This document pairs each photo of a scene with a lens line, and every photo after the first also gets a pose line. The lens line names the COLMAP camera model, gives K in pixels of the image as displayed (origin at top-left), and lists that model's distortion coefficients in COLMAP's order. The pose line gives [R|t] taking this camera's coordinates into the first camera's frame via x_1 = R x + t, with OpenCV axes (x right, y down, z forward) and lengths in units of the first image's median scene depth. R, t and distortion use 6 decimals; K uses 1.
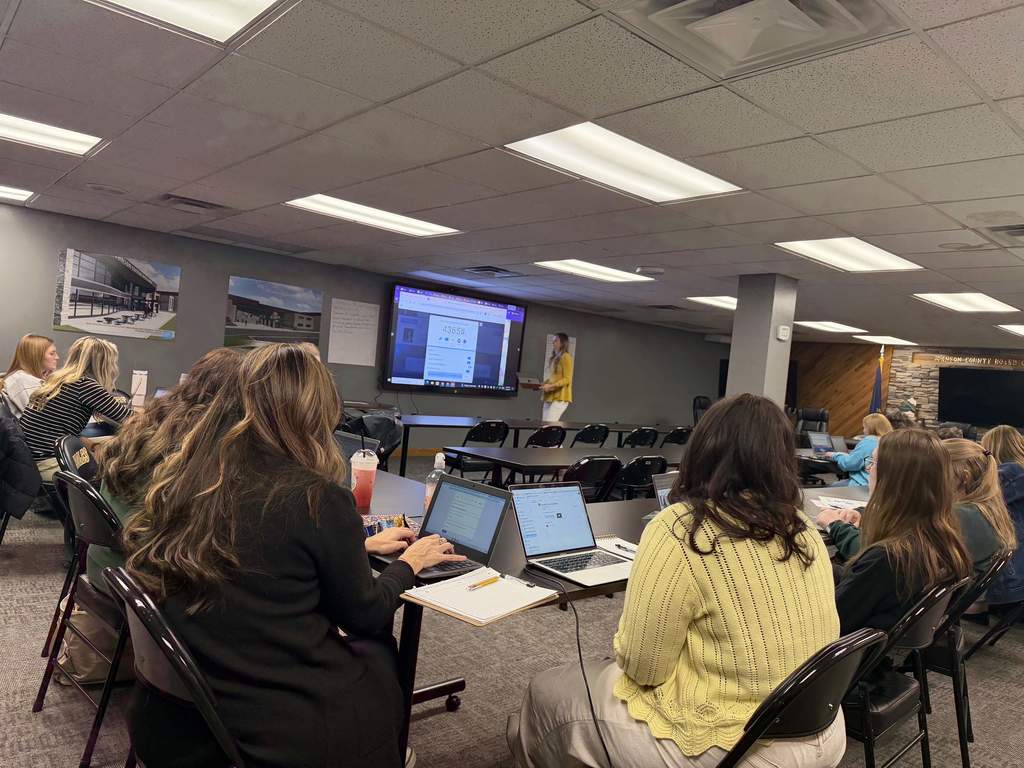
lens RADIAL K [[723.5, 0, 511.3], [0, 723.5, 393.6], [0, 0, 1]] dist [0.055886, -0.066327]
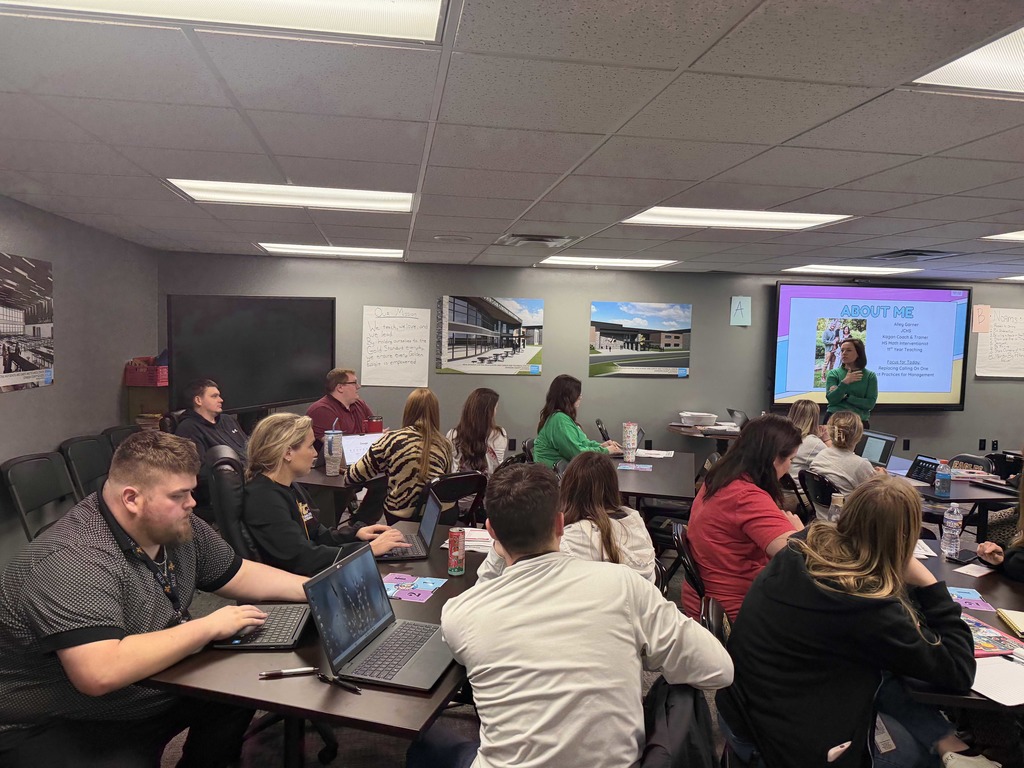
lens RADIAL K [[720.0, 0, 507.0], [0, 720.0, 380.1], [0, 0, 1]] dist [0.083231, -0.102430]
pose [[0.853994, -0.050575, -0.517818, 0.000392], [0.047670, 0.998684, -0.018922, -0.050600], [0.518094, -0.008525, 0.855281, 0.153485]]
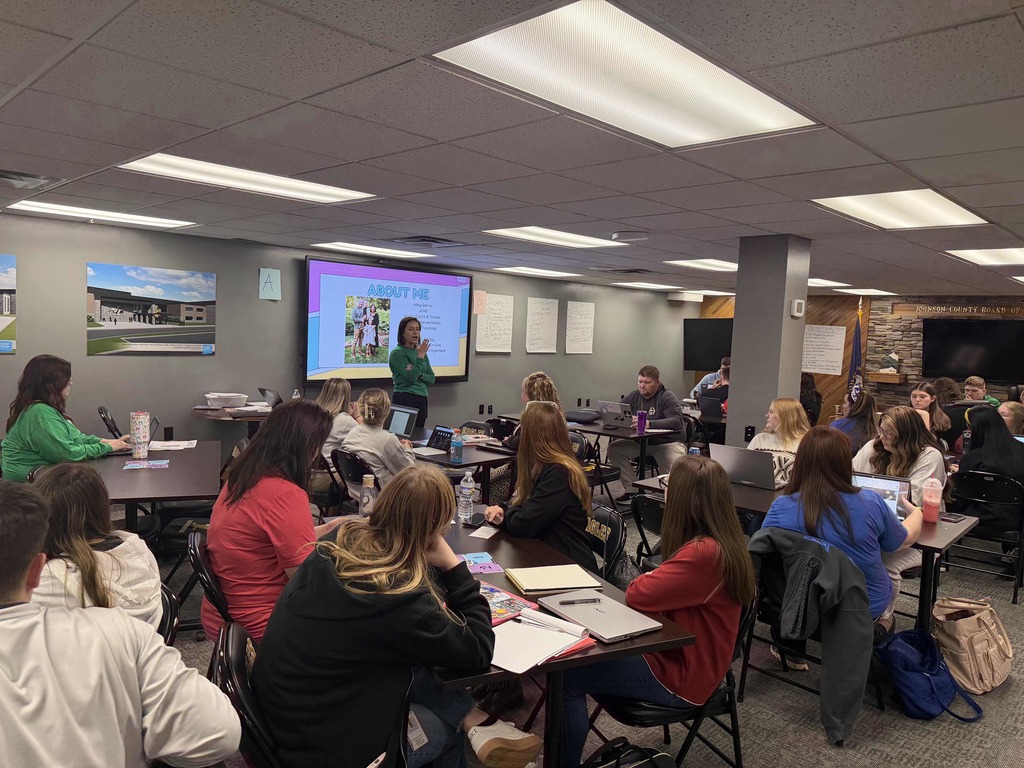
lens RADIAL K [[721.9, 0, 516.3], [0, 721.9, 386.7], [0, 0, 1]] dist [0.056801, -0.066445]
pose [[0.994624, -0.061991, 0.082950, -0.005529], [0.056990, 0.996487, 0.061361, -0.055795], [-0.086463, -0.056304, 0.994663, 0.198225]]
